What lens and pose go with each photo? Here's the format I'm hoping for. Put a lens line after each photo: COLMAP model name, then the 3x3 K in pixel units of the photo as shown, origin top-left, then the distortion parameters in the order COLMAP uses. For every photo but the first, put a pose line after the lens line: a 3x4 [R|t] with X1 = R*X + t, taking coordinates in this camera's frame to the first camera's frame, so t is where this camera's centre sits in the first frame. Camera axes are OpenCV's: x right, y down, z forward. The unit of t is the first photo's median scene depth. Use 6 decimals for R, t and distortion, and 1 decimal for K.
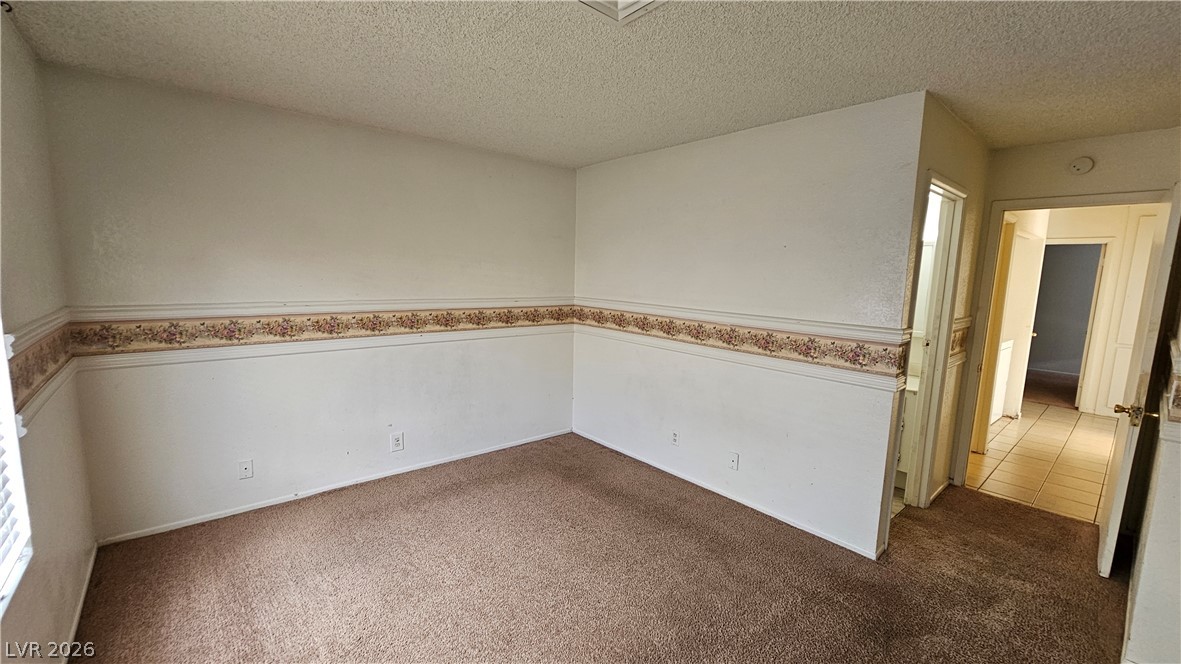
lens RADIAL K [[483.2, 0, 591.1], [0, 483.2, 340.6], [0, 0, 1]] dist [-0.002332, -0.000719]
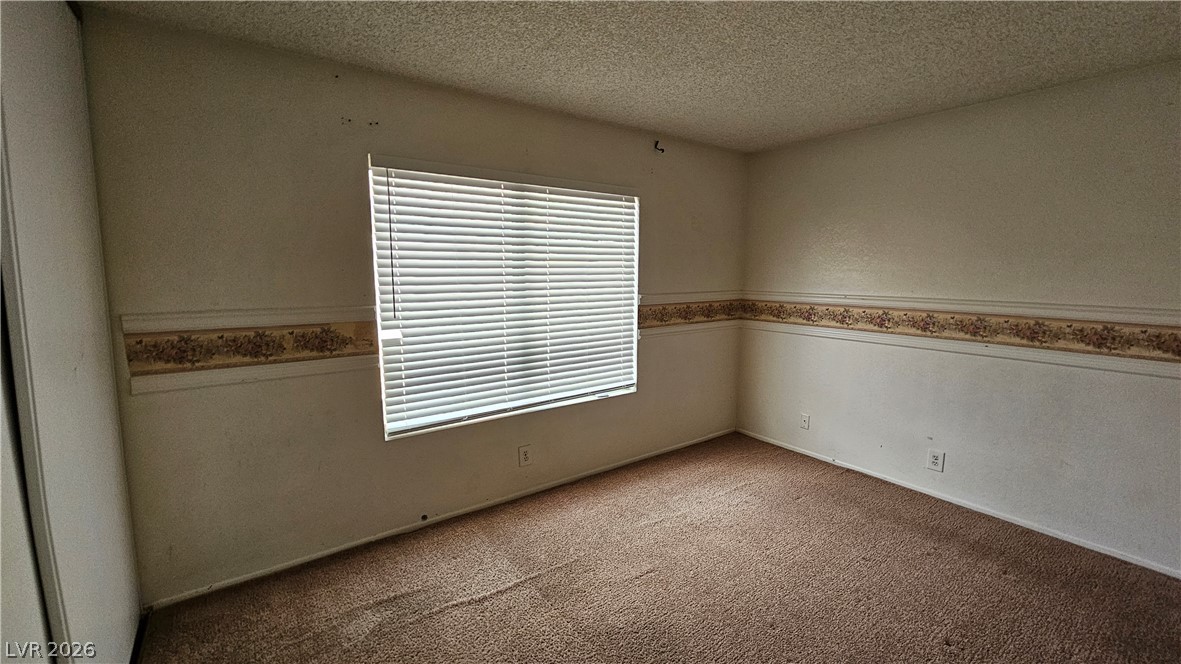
lens RADIAL K [[483.2, 0, 592.6], [0, 483.2, 327.5], [0, 0, 1]] dist [-0.002332, -0.000719]
pose [[-0.076300, 0.106864, -0.991342, 0.491261], [-0.132492, 0.984337, 0.116306, -0.047570], [0.988243, 0.140219, -0.060947, 0.402728]]
